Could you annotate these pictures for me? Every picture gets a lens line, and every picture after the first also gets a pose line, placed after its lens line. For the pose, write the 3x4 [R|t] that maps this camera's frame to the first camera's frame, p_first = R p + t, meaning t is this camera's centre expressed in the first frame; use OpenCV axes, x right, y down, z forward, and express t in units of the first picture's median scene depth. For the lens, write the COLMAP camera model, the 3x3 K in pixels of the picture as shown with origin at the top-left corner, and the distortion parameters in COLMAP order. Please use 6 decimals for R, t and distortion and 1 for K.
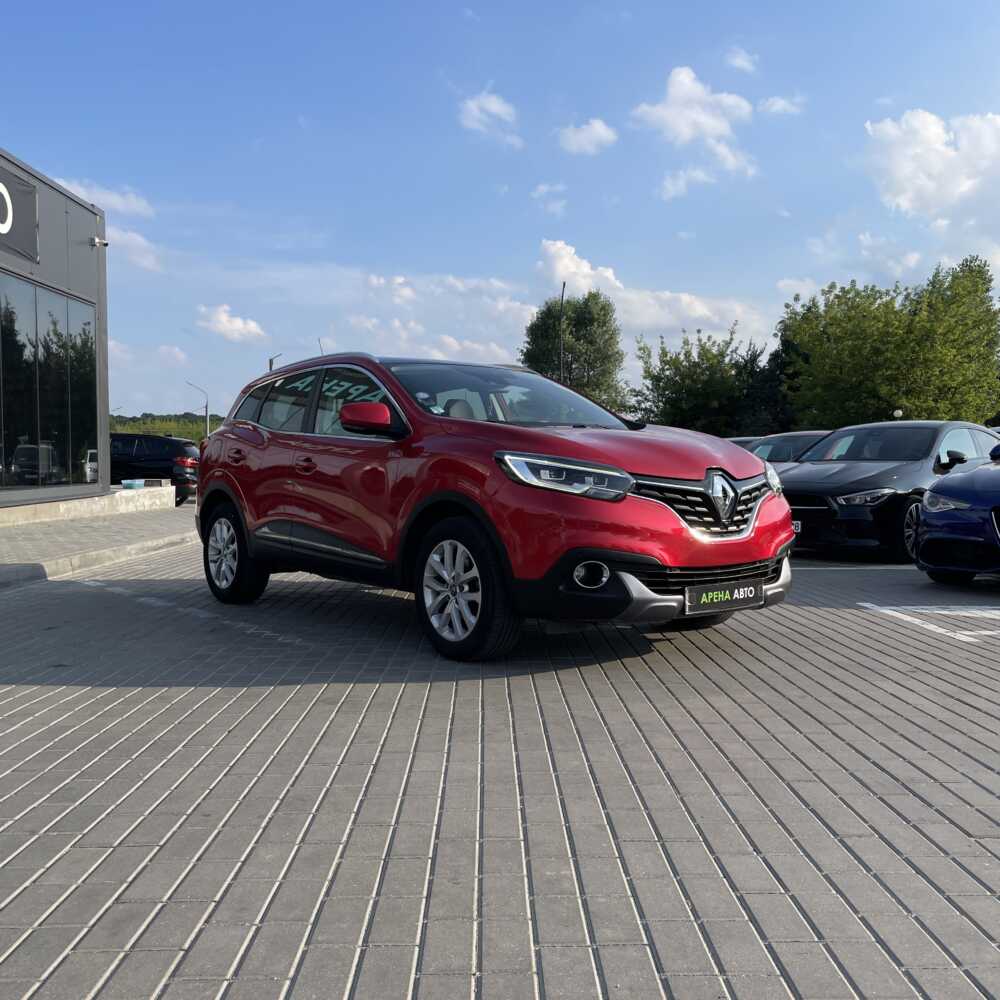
lens RADIAL K [[1012.6, 0, 514.7], [0, 1012.6, 515.3], [0, 0, 1]] dist [0.102427, -0.099383]
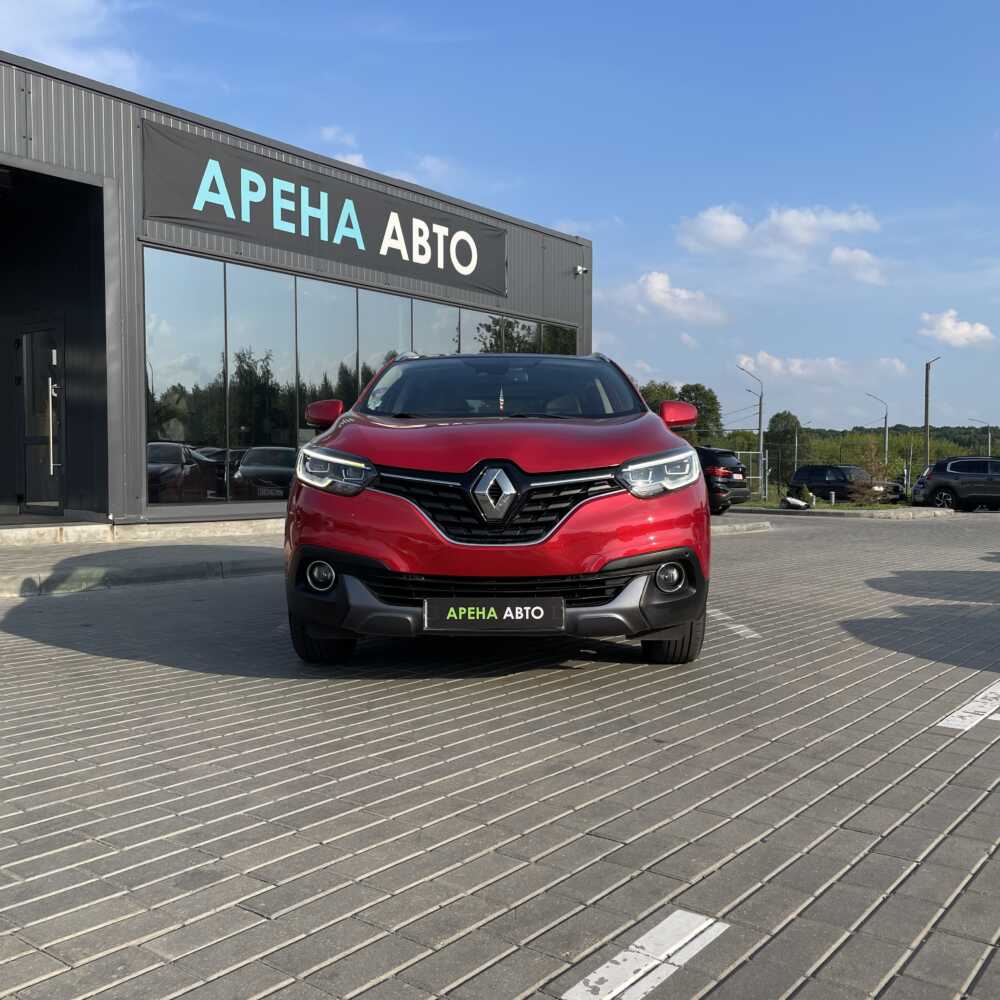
lens RADIAL K [[1012.6, 0, 514.7], [0, 1012.6, 515.3], [0, 0, 1]] dist [0.102427, -0.099383]
pose [[0.783660, 0.025363, -0.620672, 0.732222], [-0.033222, 0.999447, -0.001105, -0.000537], [0.620301, 0.021486, 0.784069, 0.363971]]
